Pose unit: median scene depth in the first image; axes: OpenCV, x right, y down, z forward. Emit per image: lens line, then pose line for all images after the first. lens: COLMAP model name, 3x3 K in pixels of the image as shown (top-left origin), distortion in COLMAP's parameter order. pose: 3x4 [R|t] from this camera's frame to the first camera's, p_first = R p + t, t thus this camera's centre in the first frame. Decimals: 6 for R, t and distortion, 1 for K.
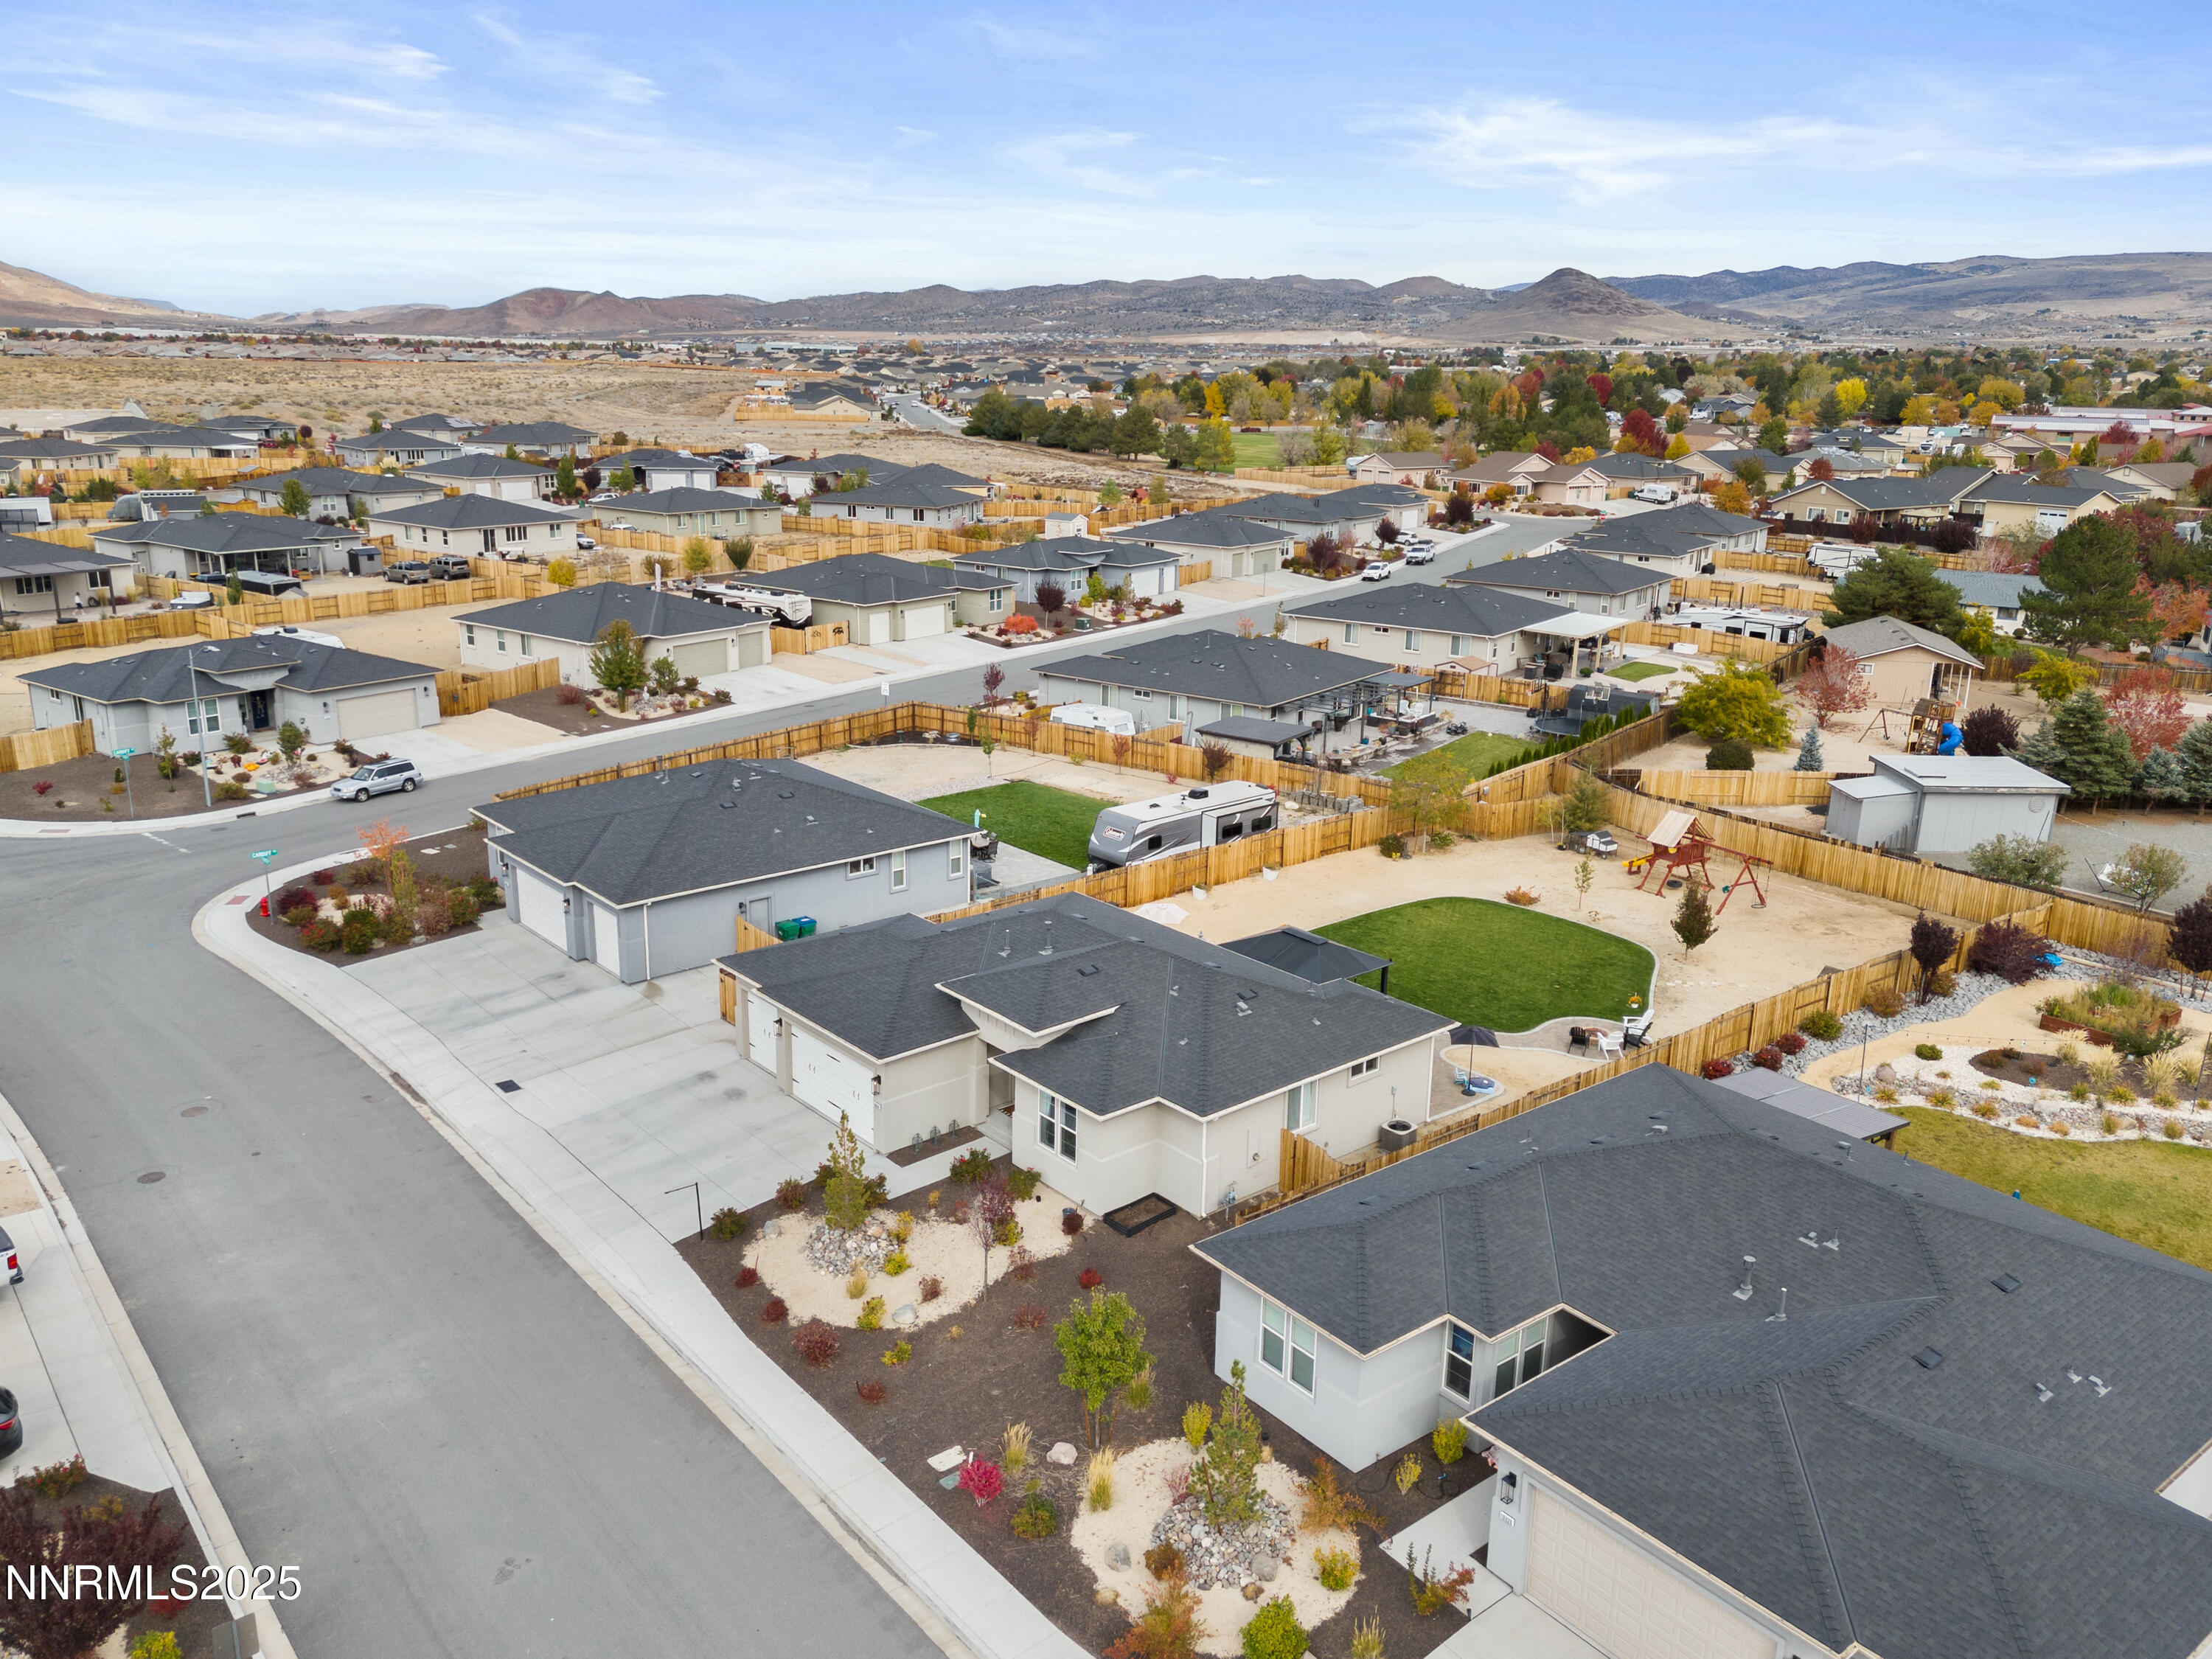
lens RADIAL K [[1649.3, 0, 1106.0], [0, 1649.3, 829.5], [0, 0, 1]] dist [0.023267, -0.005725]
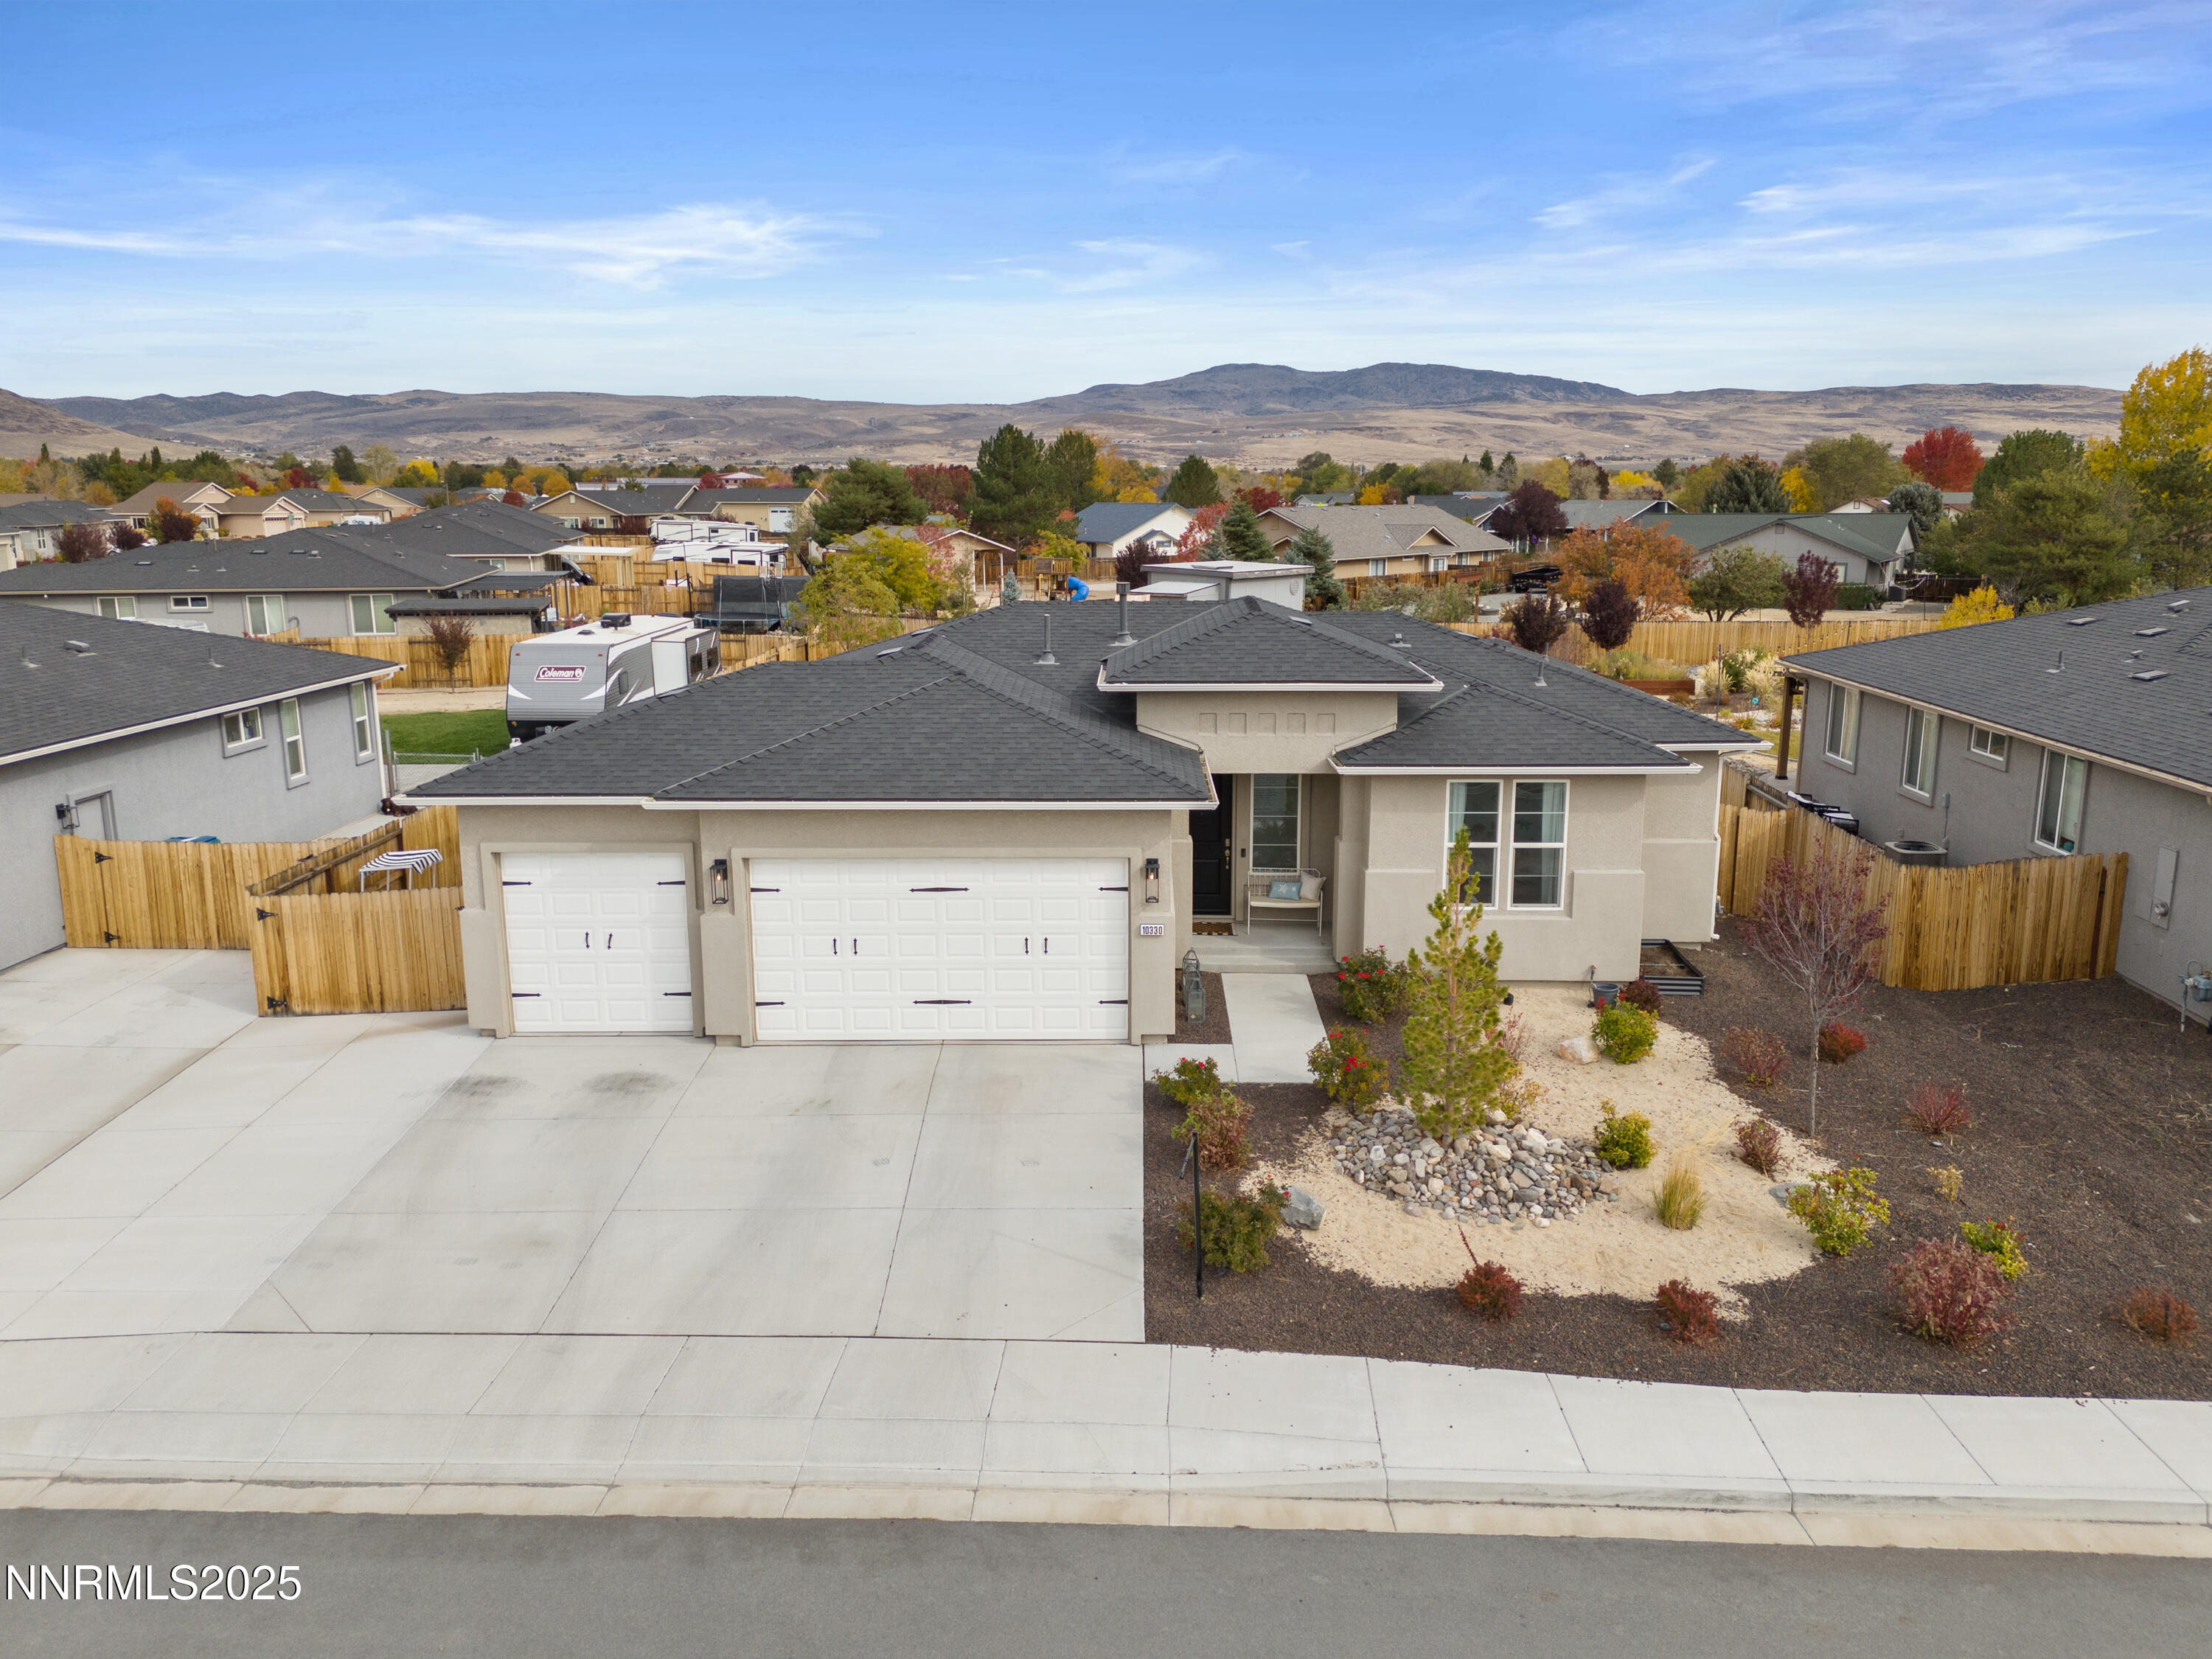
lens RADIAL K [[1602.9, 0, 1106.0], [0, 1602.9, 829.5], [0, 0, 1]] dist [0.024398, 0.000186]
pose [[0.657392, -0.169764, 0.734177, -0.303904], [0.216826, 0.975703, 0.031464, 0.082553], [-0.721680, 0.138504, 0.678229, 0.471521]]
